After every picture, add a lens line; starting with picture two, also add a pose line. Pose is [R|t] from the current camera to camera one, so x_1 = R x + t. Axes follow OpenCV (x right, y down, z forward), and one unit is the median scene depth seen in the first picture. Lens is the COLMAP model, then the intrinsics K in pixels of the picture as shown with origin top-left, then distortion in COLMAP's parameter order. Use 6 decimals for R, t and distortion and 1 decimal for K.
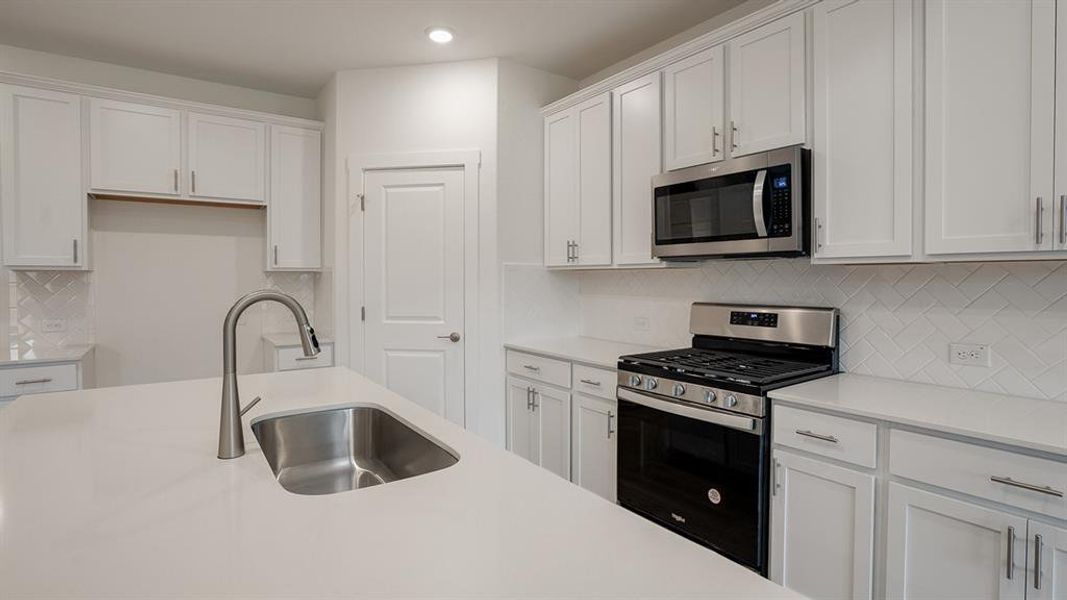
lens RADIAL K [[519.5, 0, 533.1], [0, 519.5, 280.0], [0, 0, 1]] dist [-0.049301, 0.016043]
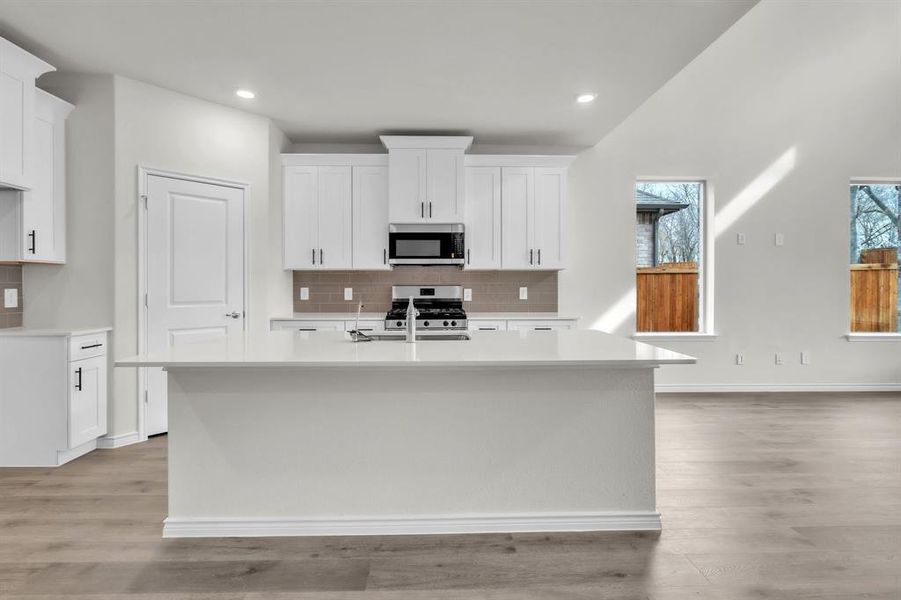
lens RADIAL K [[419.5, 0, 447.4], [0, 419.5, 285.2], [0, 0, 1]] dist [-0.001281, -0.000117]
pose [[0.554814, 0.003317, 0.831968, -0.973967], [-0.005167, 0.999987, -0.000541, 0.038059], [-0.831958, -0.003998, 0.554824, -0.080746]]
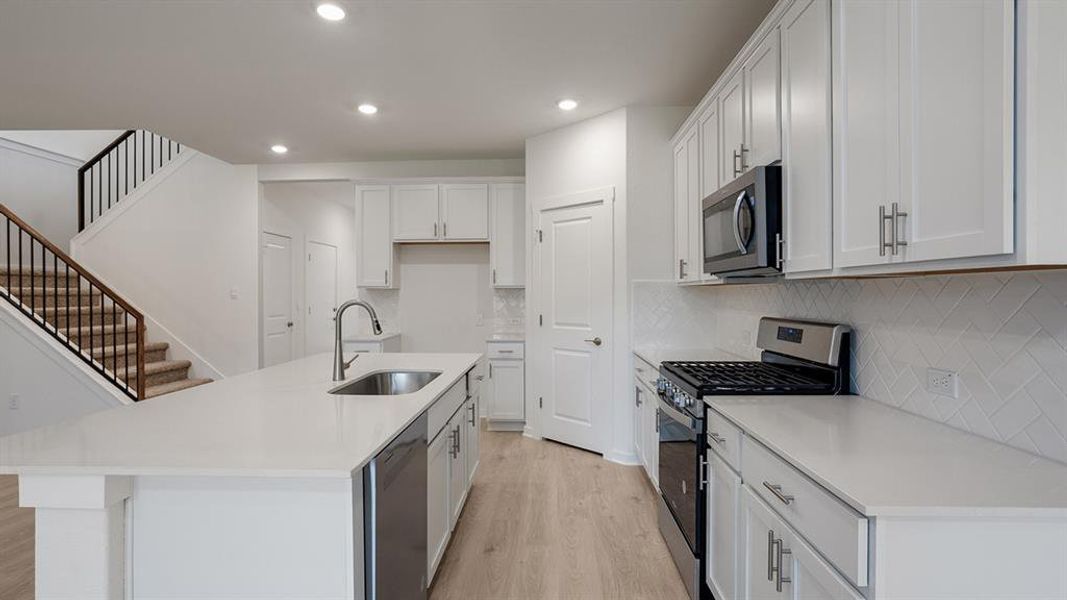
lens RADIAL K [[508.4, 0, 533.5], [0, 508.4, 300.0], [0, 0, 1]] dist [-0.053457, 0.000040]
pose [[0.797133, 0.008079, -0.603749, 0.585559], [-0.002121, 0.999942, 0.010580, 0.000187], [0.603800, -0.007153, 0.797104, -0.062628]]
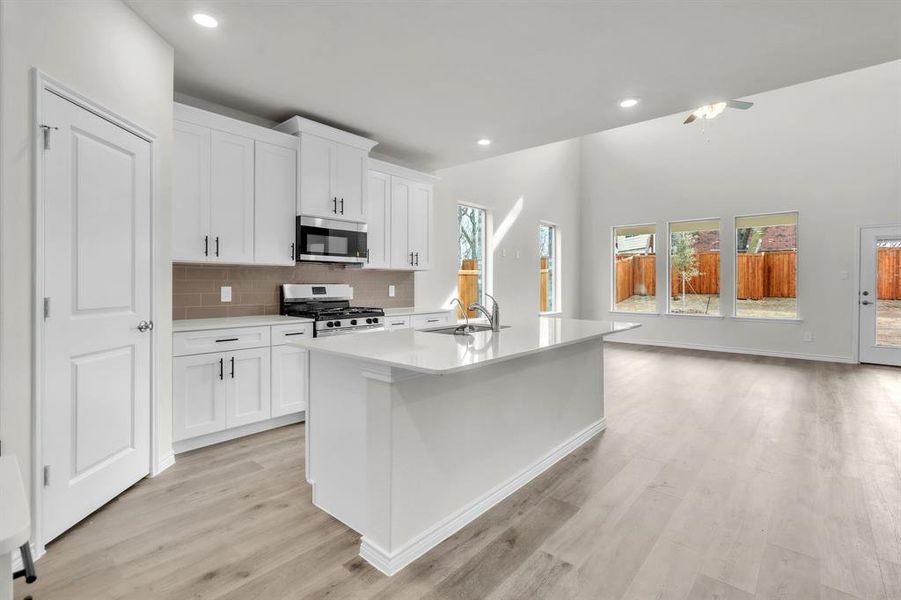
lens RADIAL K [[419.5, 0, 447.4], [0, 419.5, 285.2], [0, 0, 1]] dist [-0.001281, -0.000117]
pose [[-0.239844, -0.000876, 0.970811, -1.286206], [-0.006604, 0.999978, -0.000729, 0.042005], [-0.970789, -0.006586, -0.239844, 0.848467]]
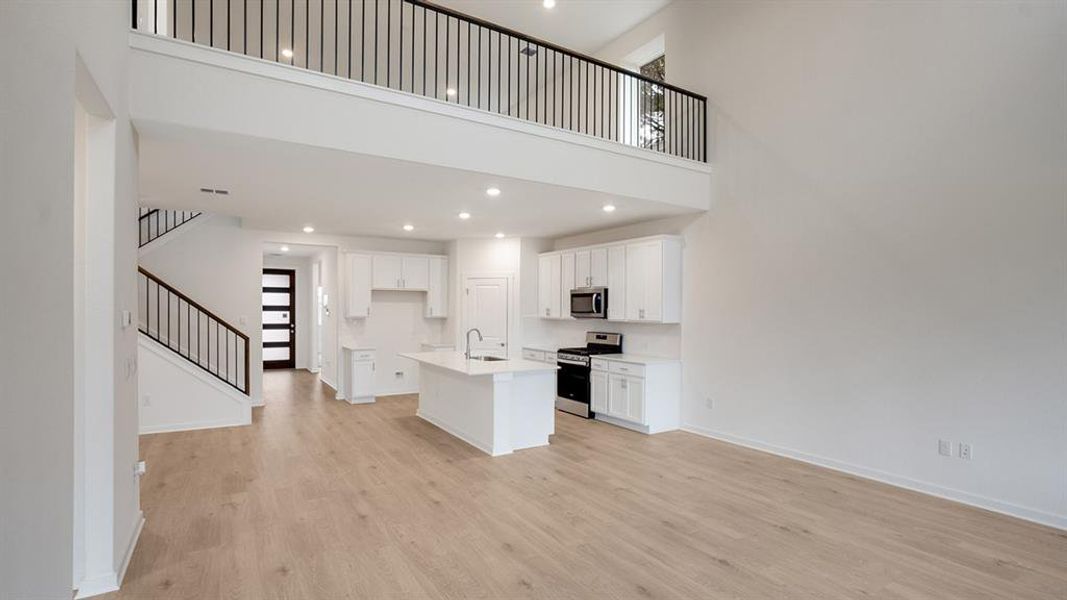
lens RADIAL K [[508.4, 0, 533.5], [0, 508.4, 300.0], [0, 0, 1]] dist [-0.053457, 0.000040]
pose [[0.998654, 0.006358, -0.051481, 0.165914], [-0.007239, 0.999830, -0.016934, -0.088634], [0.051365, 0.017284, 0.998530, -1.982459]]
